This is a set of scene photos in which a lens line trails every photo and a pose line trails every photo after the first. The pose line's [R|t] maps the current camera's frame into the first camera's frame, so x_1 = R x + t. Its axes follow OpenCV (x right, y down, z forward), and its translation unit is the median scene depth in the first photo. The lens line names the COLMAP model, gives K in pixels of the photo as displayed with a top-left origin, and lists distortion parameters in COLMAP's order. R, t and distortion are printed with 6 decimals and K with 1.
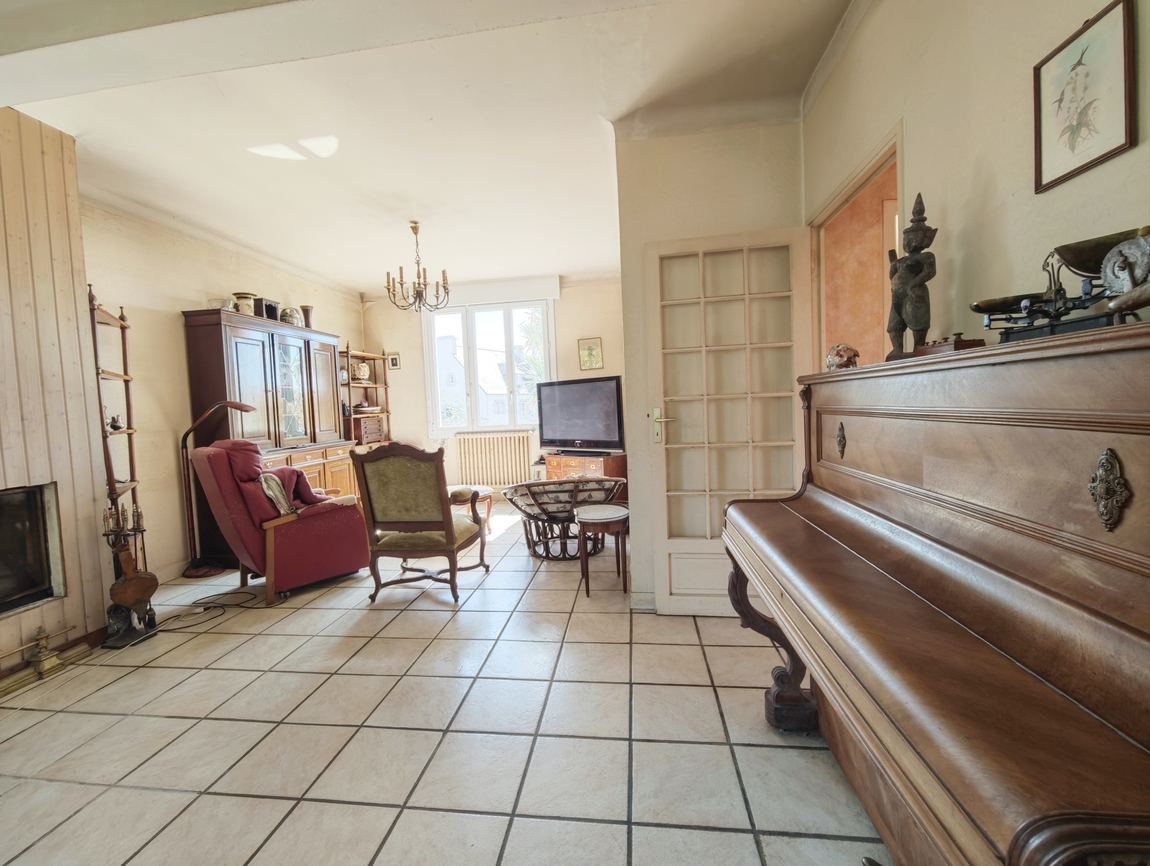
lens RADIAL K [[481.2, 0, 571.2], [0, 481.2, 428.0], [0, 0, 1]] dist [-0.020765, 0.011305]
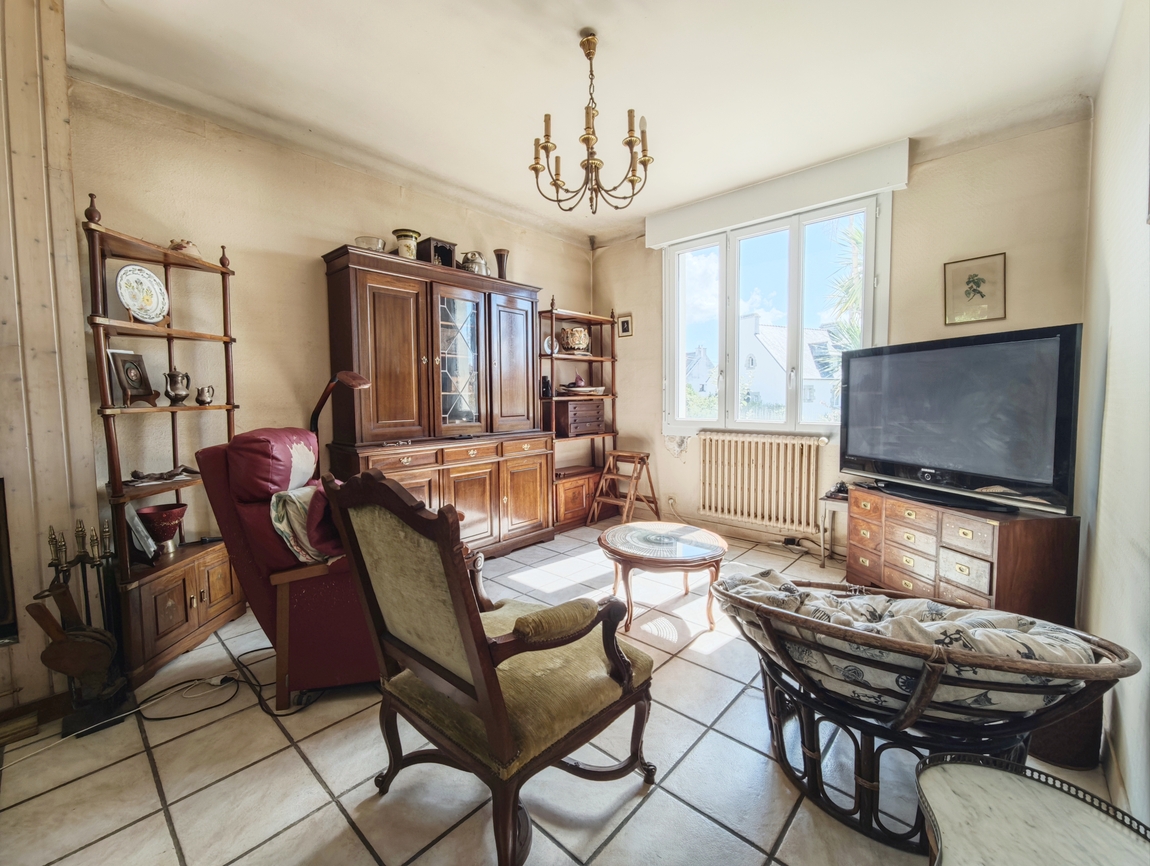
lens RADIAL K [[481.2, 0, 571.2], [0, 481.2, 428.0], [0, 0, 1]] dist [-0.020765, 0.011305]
pose [[0.820224, 0.075413, -0.567050, -0.010490], [-0.056178, 0.997100, 0.051346, -0.018300], [0.569277, -0.010259, 0.822082, 0.397717]]
